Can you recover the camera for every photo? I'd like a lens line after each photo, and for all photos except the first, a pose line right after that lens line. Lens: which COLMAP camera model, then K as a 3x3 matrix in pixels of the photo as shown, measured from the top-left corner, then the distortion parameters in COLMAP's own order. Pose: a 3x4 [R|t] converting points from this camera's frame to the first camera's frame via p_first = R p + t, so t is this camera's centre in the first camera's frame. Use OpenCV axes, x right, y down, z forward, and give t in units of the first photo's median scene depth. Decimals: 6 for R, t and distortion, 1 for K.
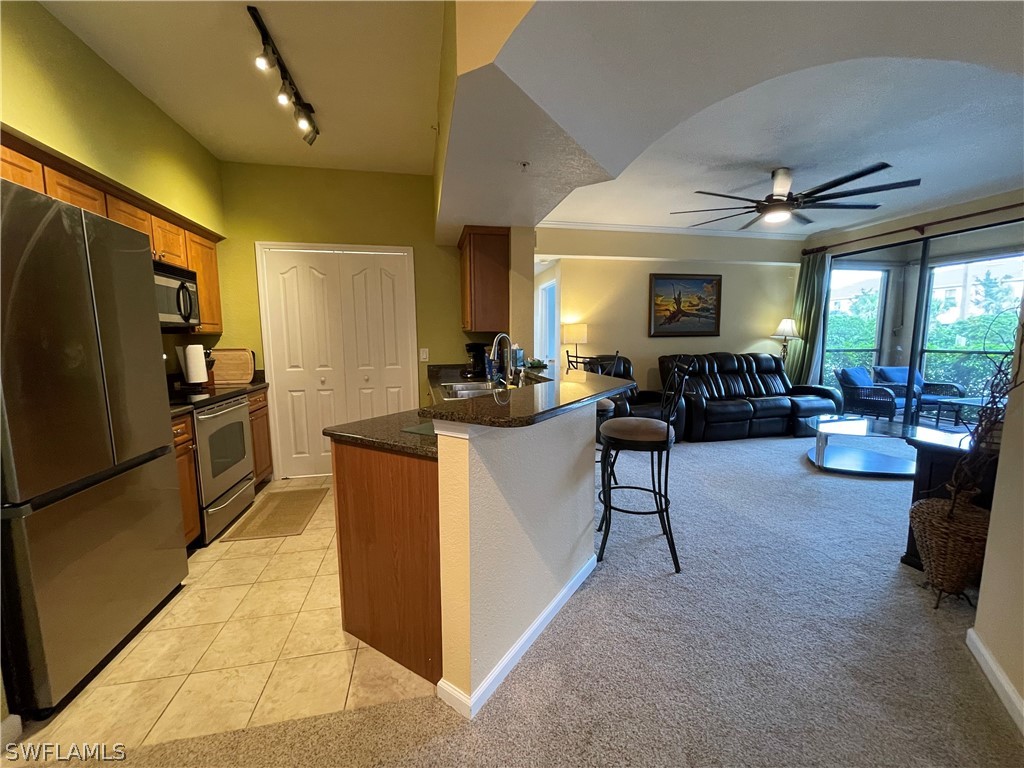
lens RADIAL K [[413.5, 0, 508.2], [0, 413.5, 386.4], [0, 0, 1]] dist [-0.012386, 0.004677]
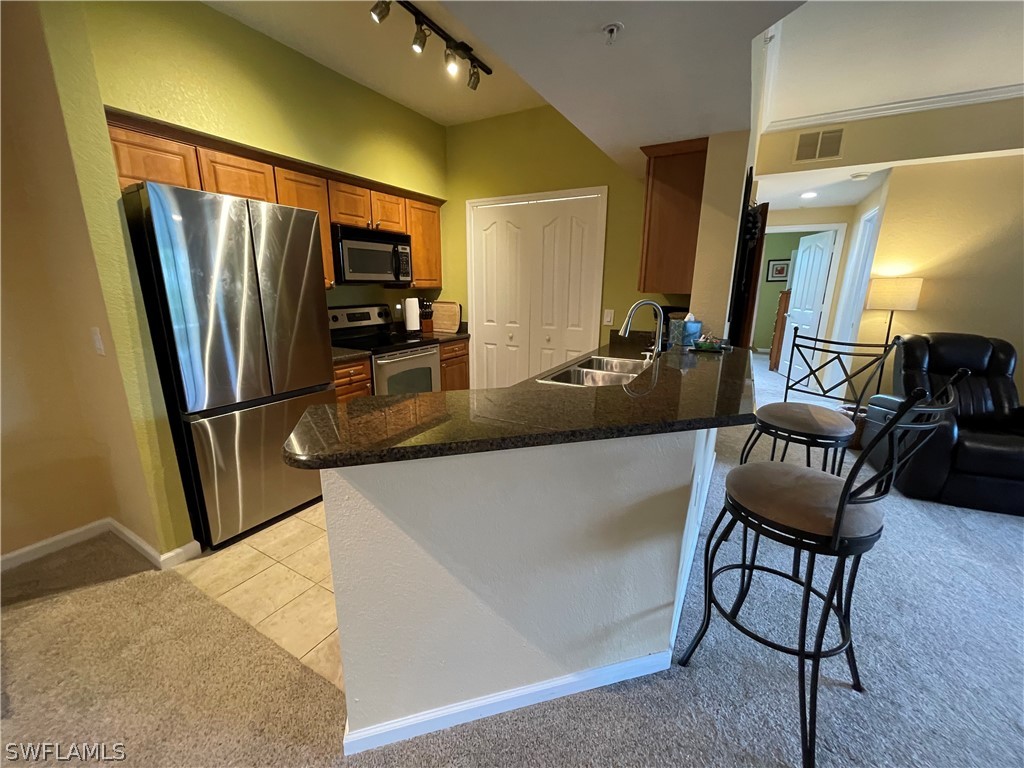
lens RADIAL K [[413.5, 0, 508.2], [0, 413.5, 386.4], [0, 0, 1]] dist [-0.012386, 0.004677]
pose [[0.746730, 0.173860, -0.642002, 0.225030], [-0.090950, 0.982856, 0.160380, -0.056696], [0.658879, -0.061371, 0.749741, 0.225864]]
